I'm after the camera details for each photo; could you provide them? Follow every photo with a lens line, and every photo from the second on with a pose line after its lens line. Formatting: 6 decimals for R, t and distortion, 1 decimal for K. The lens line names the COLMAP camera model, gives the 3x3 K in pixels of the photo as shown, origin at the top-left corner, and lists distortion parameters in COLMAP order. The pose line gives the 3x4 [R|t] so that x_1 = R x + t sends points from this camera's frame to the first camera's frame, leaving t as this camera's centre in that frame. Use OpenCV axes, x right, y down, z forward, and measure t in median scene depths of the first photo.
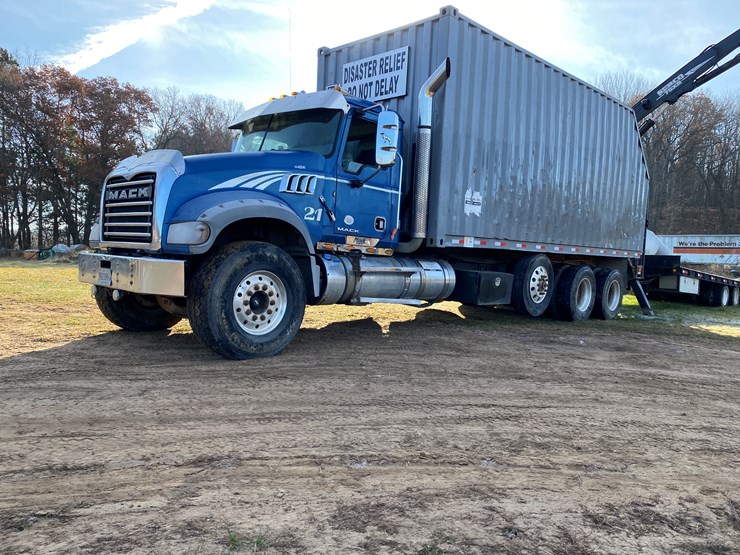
lens RADIAL K [[565.2, 0, 369.5], [0, 565.2, 280.0], [0, 0, 1]] dist [0.061341, -0.070725]
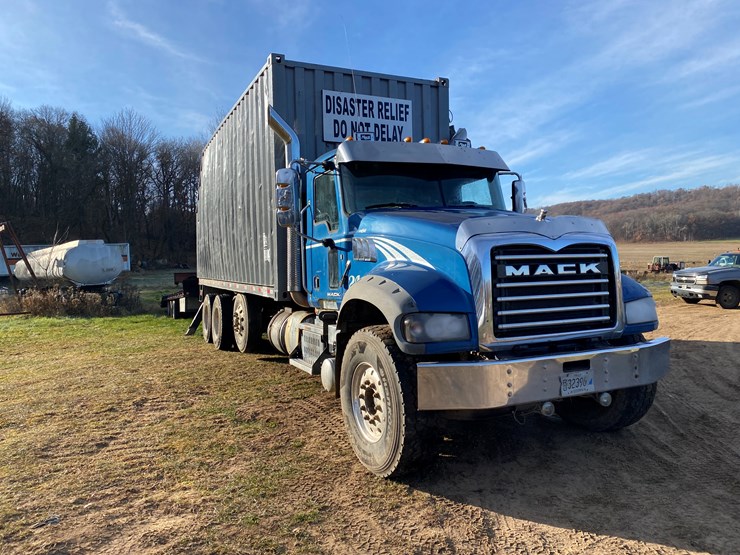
lens RADIAL K [[567.7, 0, 388.1], [0, 567.7, 276.2], [0, 0, 1]] dist [0.000456, -0.001989]
pose [[0.326521, -0.069334, 0.942644, -0.891188], [0.086514, 0.995312, 0.043240, -0.142480], [-0.941222, 0.067433, 0.330988, 0.702001]]
